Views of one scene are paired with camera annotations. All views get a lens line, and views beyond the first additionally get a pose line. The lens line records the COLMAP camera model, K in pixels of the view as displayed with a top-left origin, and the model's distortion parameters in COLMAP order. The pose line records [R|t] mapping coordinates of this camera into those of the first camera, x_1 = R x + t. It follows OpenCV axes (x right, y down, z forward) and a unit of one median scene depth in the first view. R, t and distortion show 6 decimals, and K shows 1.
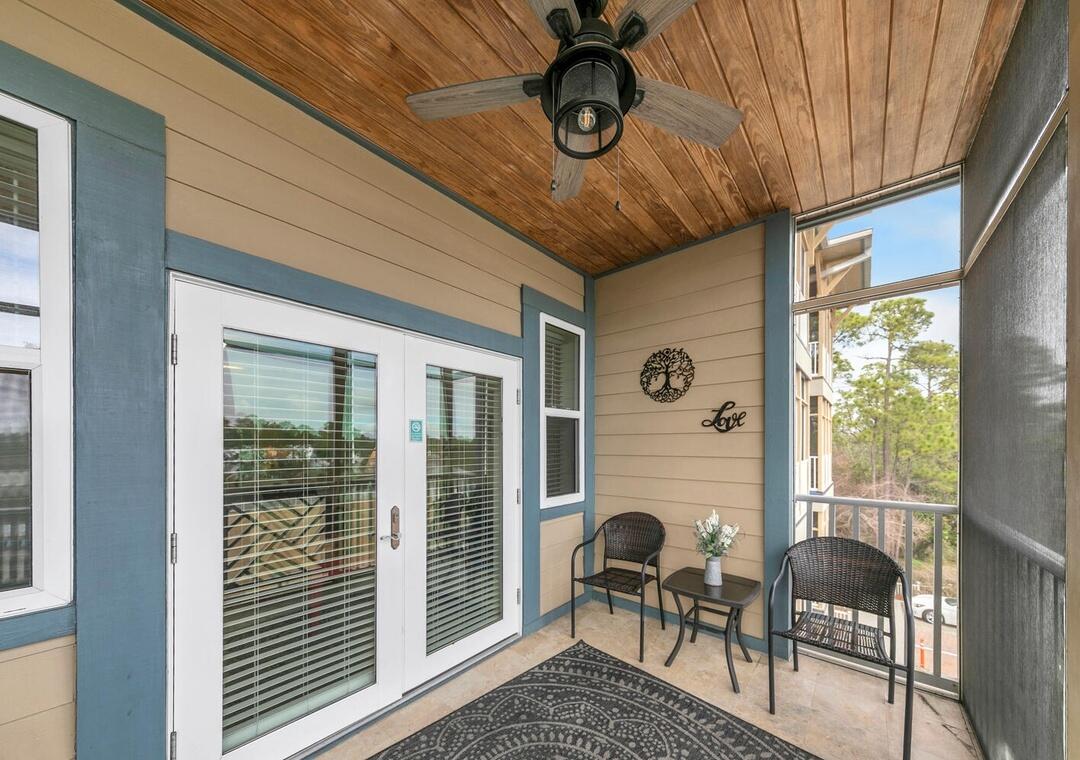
lens RADIAL K [[381.1, 0, 558.9], [0, 381.1, 445.3], [0, 0, 1]] dist [0.002035, -0.000071]
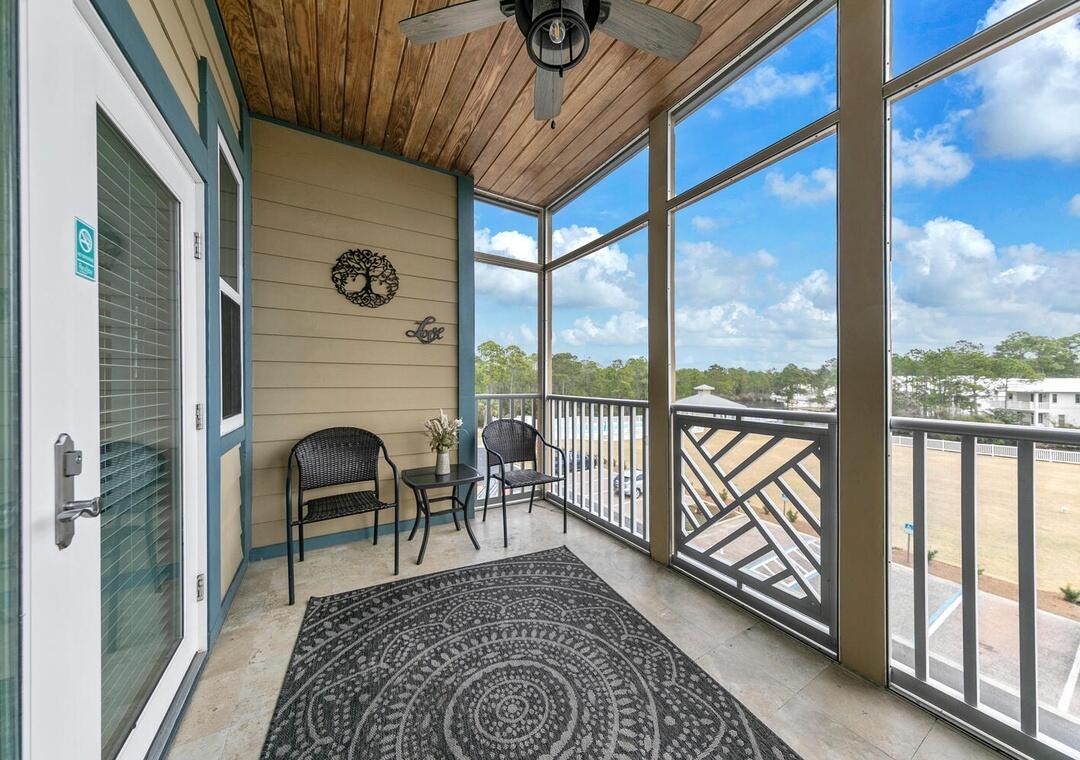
lens RADIAL K [[356.5, 0, 539.6], [0, 356.5, 382.5], [0, 0, 1]] dist [0.000688, 0.000074]
pose [[0.349740, -0.001966, 0.936845, -0.451686], [-0.005001, 0.999980, 0.003965, 0.078331], [-0.936833, -0.006072, 0.349723, 0.332794]]
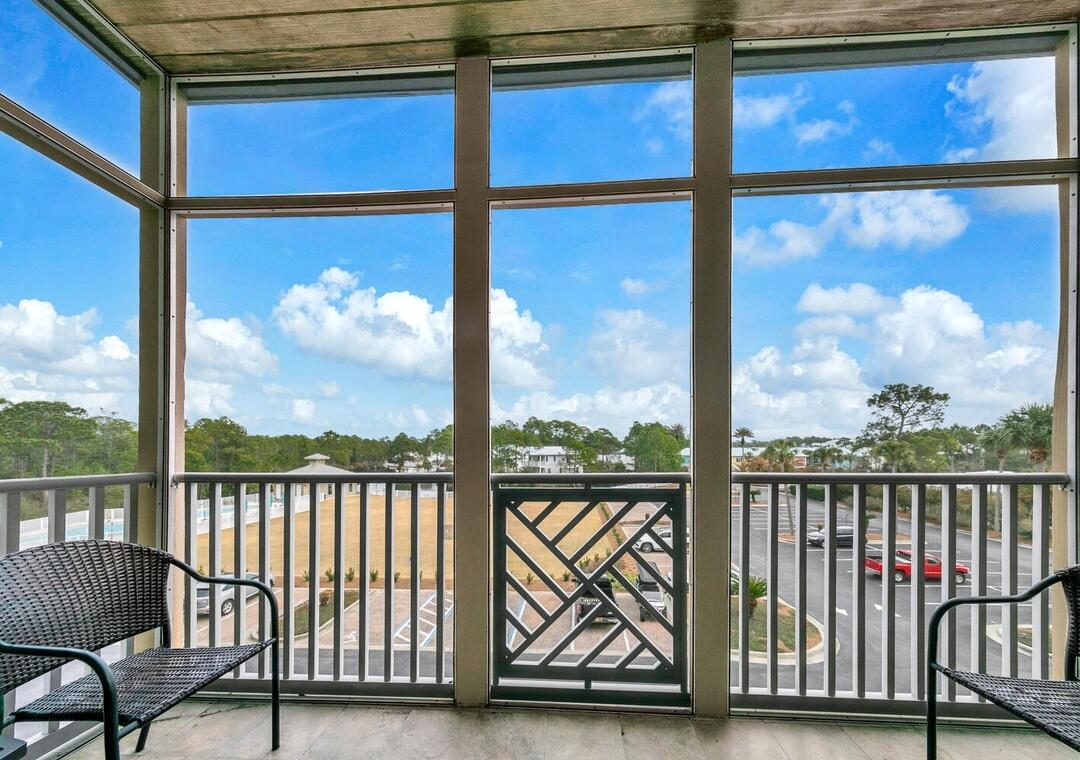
lens RADIAL K [[386.2, 0, 551.1], [0, 386.2, 446.6], [0, 0, 1]] dist [0.003350, 0.000163]
pose [[-0.584808, 0.008487, 0.811127, -0.142172], [0.002843, 0.999961, -0.008413, 0.089651], [-0.811167, -0.002614, -0.584809, 0.632905]]
